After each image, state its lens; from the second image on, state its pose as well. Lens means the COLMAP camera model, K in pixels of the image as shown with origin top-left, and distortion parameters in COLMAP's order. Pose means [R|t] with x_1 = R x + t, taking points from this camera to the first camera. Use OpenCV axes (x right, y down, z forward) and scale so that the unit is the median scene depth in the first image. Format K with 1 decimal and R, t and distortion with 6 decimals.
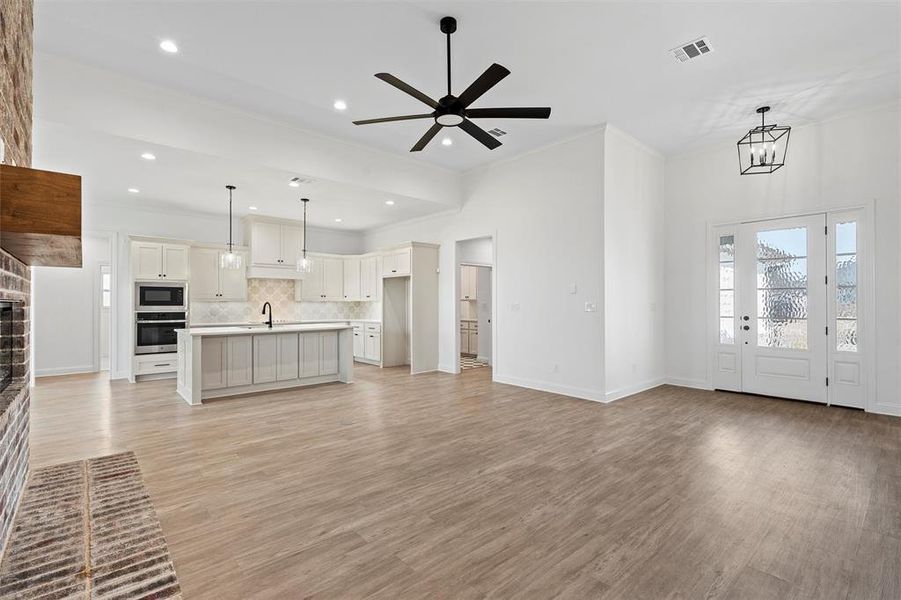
lens RADIAL K [[413.1, 0, 446.8], [0, 413.1, 305.4], [0, 0, 1]] dist [0.001272, 0.000966]
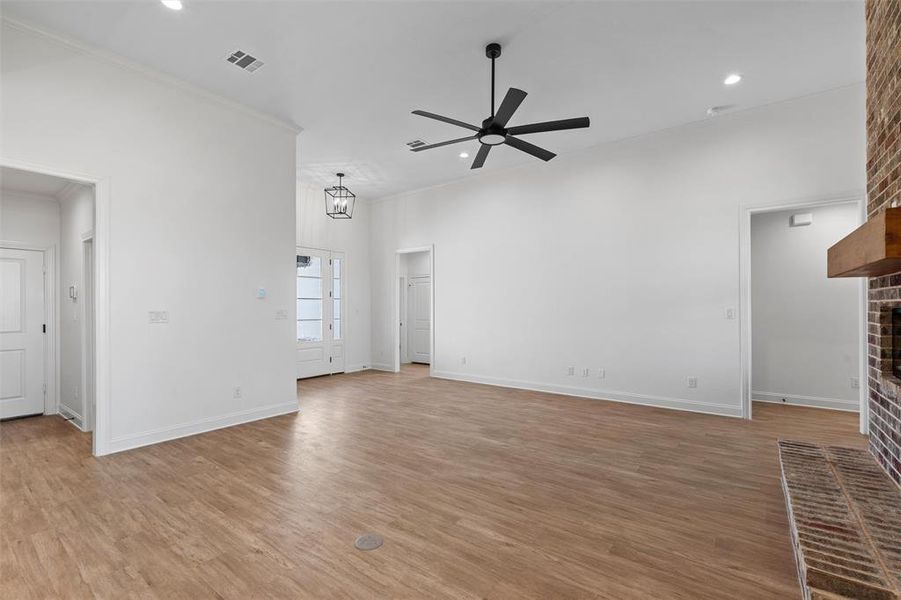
lens RADIAL K [[413.1, 0, 446.8], [0, 413.1, 305.4], [0, 0, 1]] dist [0.001272, 0.000966]
pose [[-0.217125, 0.006192, 0.976124, -1.362198], [0.009777, 0.999944, -0.004169, -0.014509], [-0.976095, 0.008638, -0.217174, 1.805878]]
